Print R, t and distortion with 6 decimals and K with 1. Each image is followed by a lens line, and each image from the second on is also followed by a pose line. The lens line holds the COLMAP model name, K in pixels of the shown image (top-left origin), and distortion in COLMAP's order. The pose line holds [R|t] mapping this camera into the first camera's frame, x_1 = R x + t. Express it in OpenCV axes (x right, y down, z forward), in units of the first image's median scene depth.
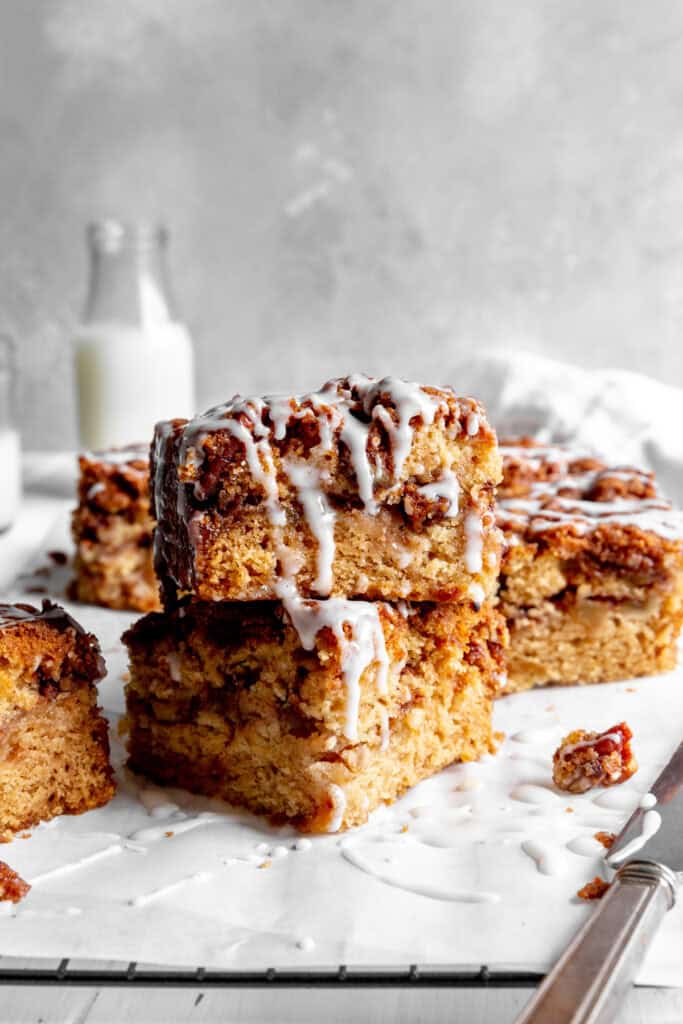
lens RADIAL K [[1514.7, 0, 341.5], [0, 1514.7, 512.0], [0, 0, 1]] dist [0.172740, 0.039572]
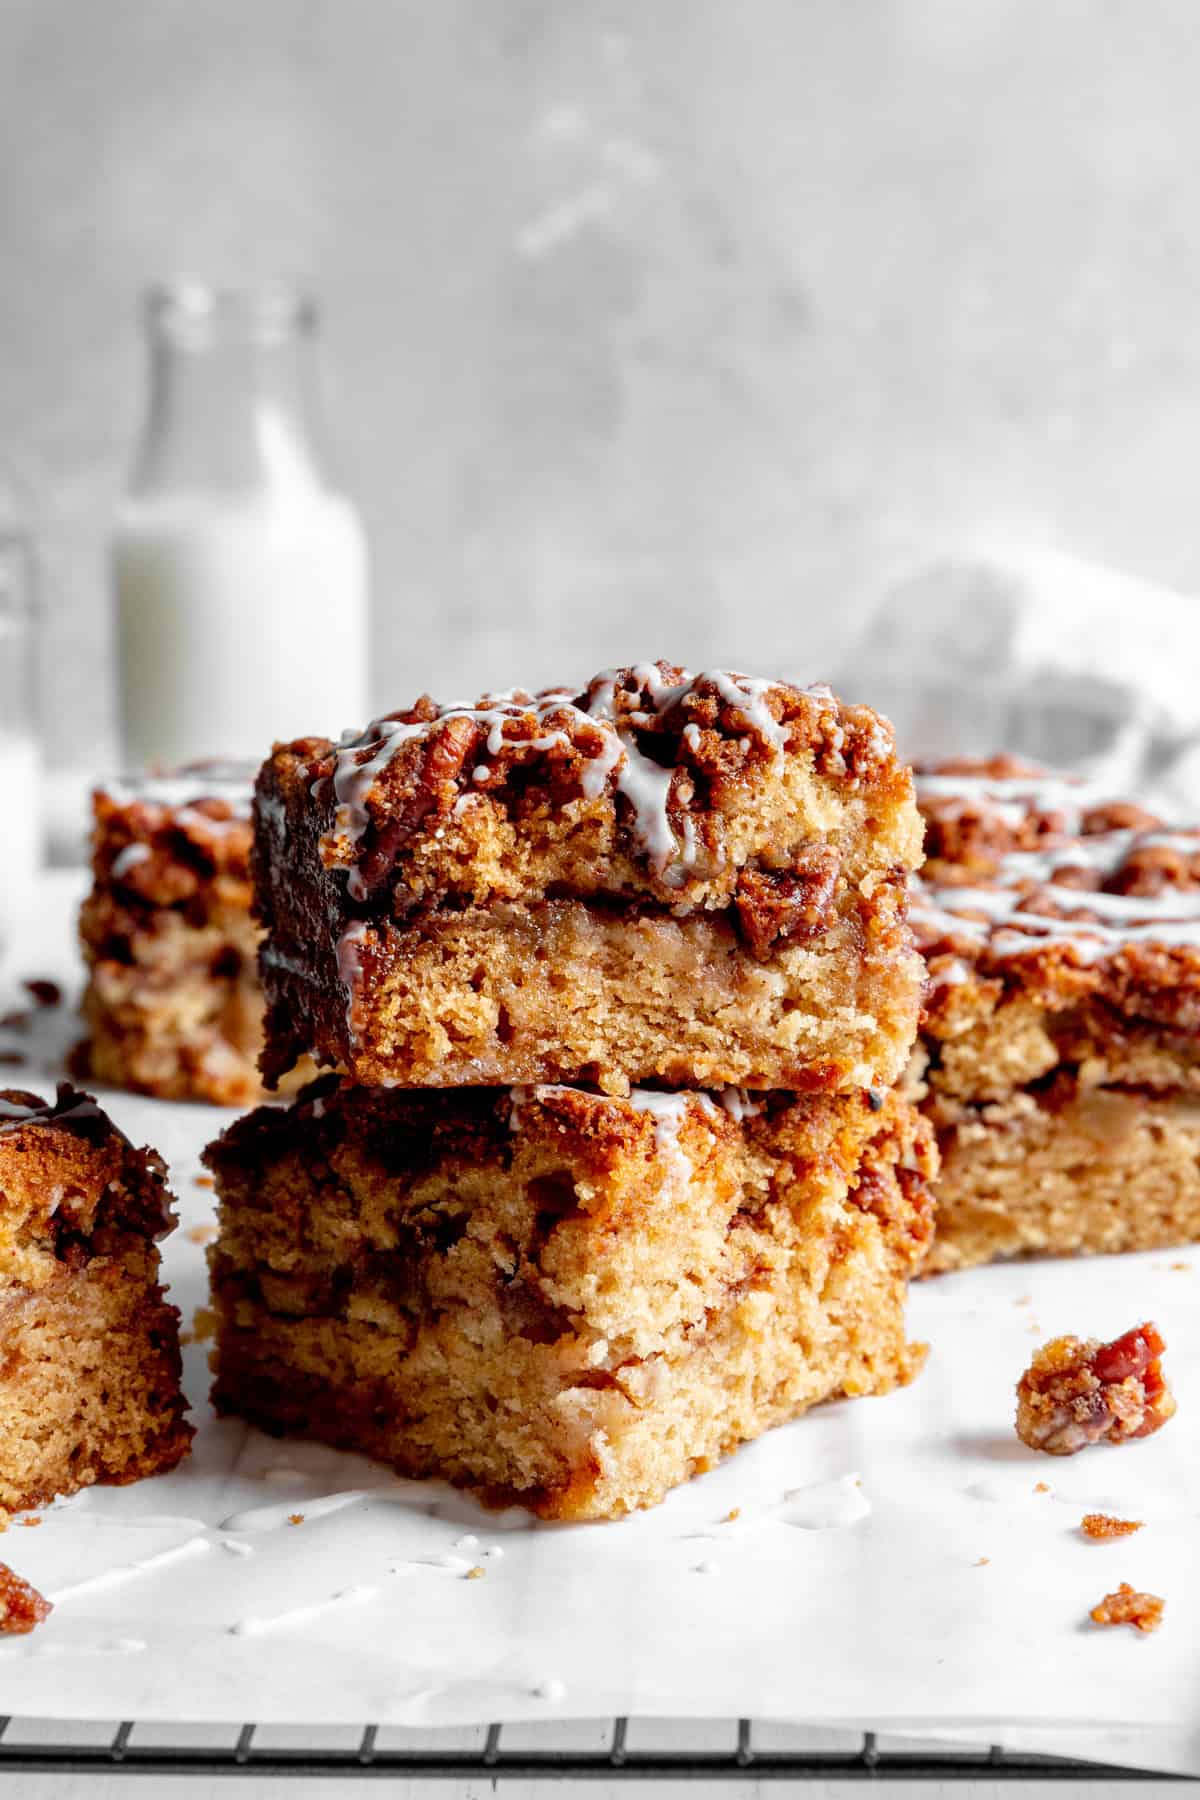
lens RADIAL K [[3662.4, 0, 600.0], [0, 3662.4, 900.0], [0, 0, 1]] dist [0.659292, -4.991405]
pose [[0.999936, 0.007280, -0.008692, 0.004028], [-0.007192, 0.999923, 0.010130, -0.021038], [0.008765, -0.010067, 0.999911, -0.295832]]
